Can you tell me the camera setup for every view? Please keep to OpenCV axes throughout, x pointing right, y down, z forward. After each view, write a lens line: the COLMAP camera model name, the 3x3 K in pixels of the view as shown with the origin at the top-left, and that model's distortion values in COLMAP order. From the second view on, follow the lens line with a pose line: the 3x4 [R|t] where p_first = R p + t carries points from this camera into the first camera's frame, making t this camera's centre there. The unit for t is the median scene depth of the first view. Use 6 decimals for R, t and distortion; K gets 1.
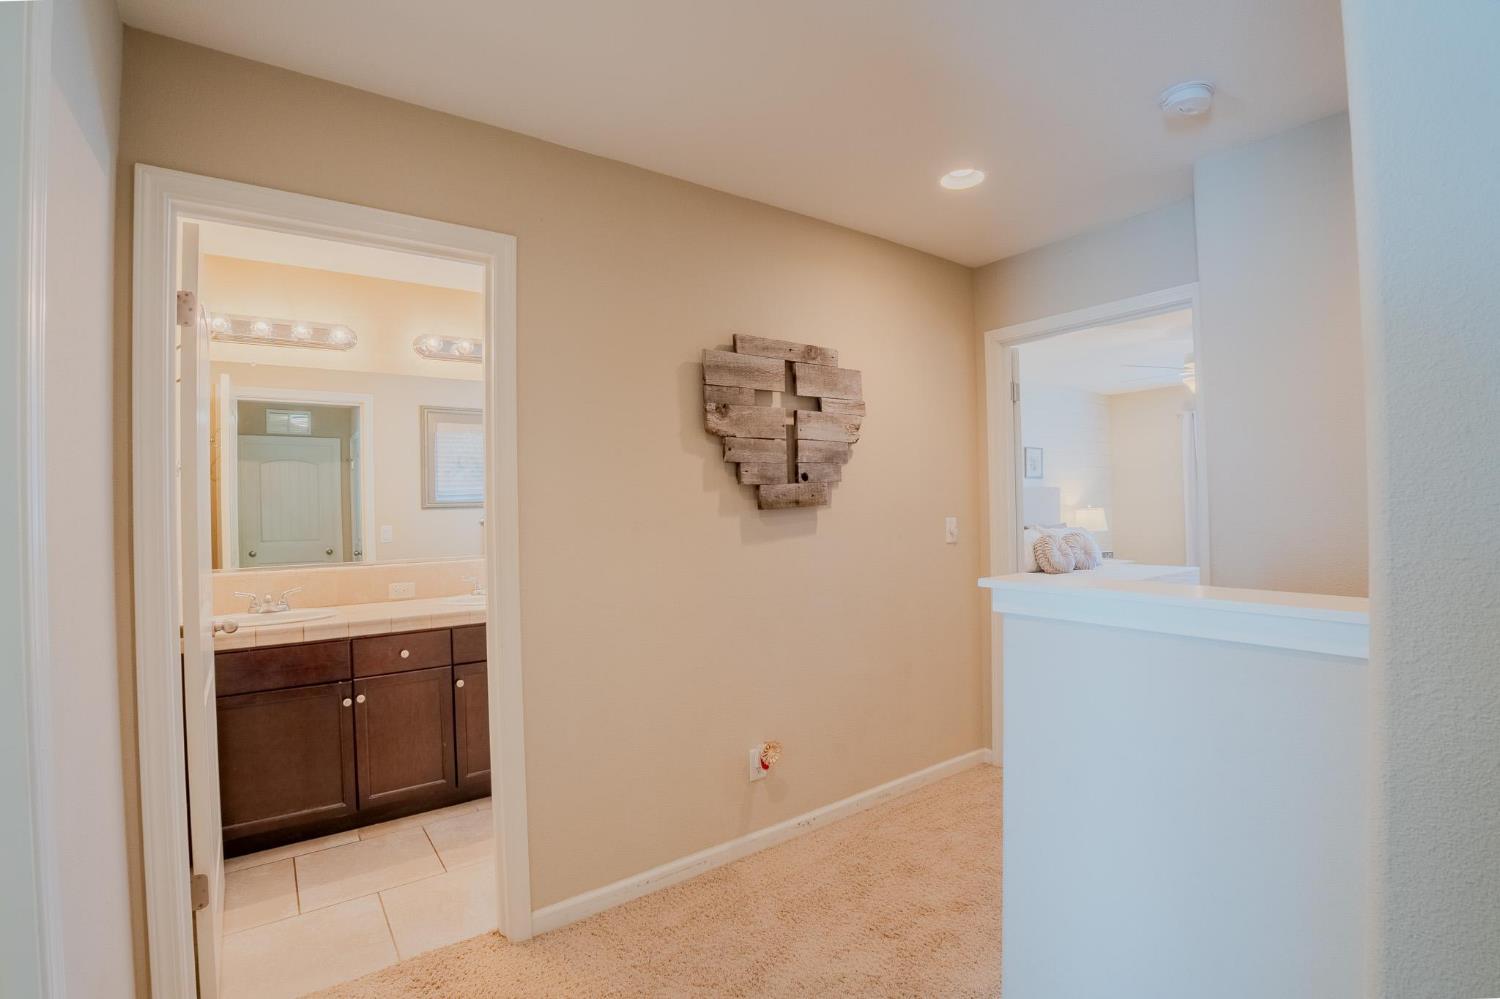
lens RADIAL K [[666.9, 0, 748.1], [0, 666.9, 500.7], [0, 0, 1]] dist [-0.073886, 0.017856]
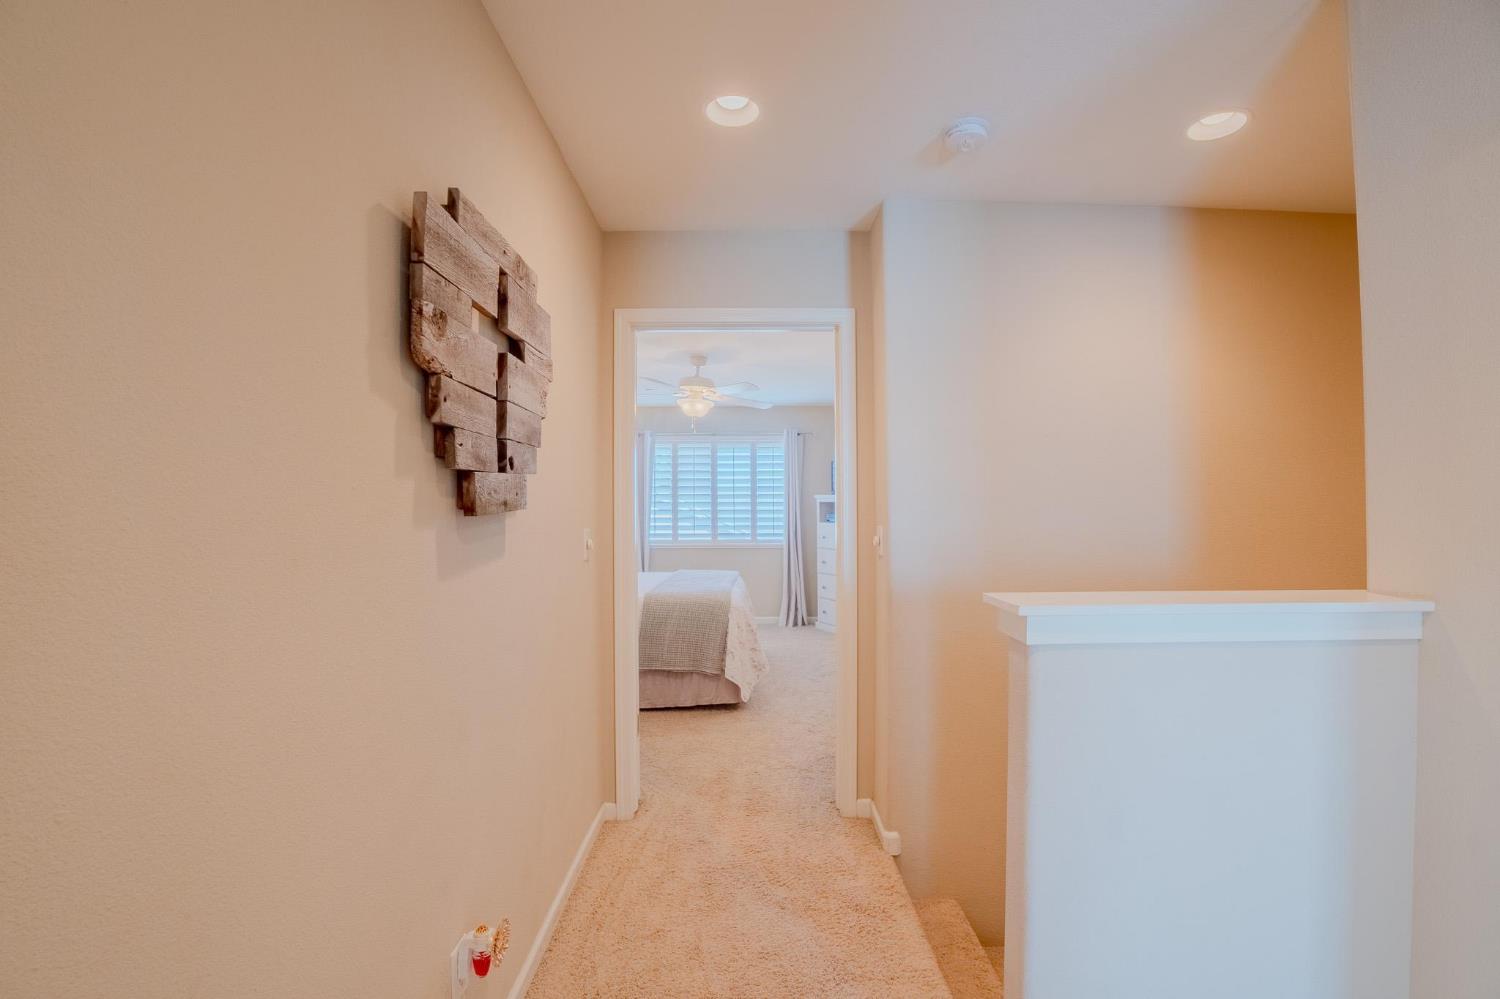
lens RADIAL K [[666.9, 0, 748.1], [0, 666.9, 500.7], [0, 0, 1]] dist [-0.073886, 0.017856]
pose [[0.584707, 0.025402, 0.810847, -0.282494], [-0.008960, 0.999651, -0.024855, 0.011958], [-0.811195, 0.007268, 0.584730, 0.472540]]
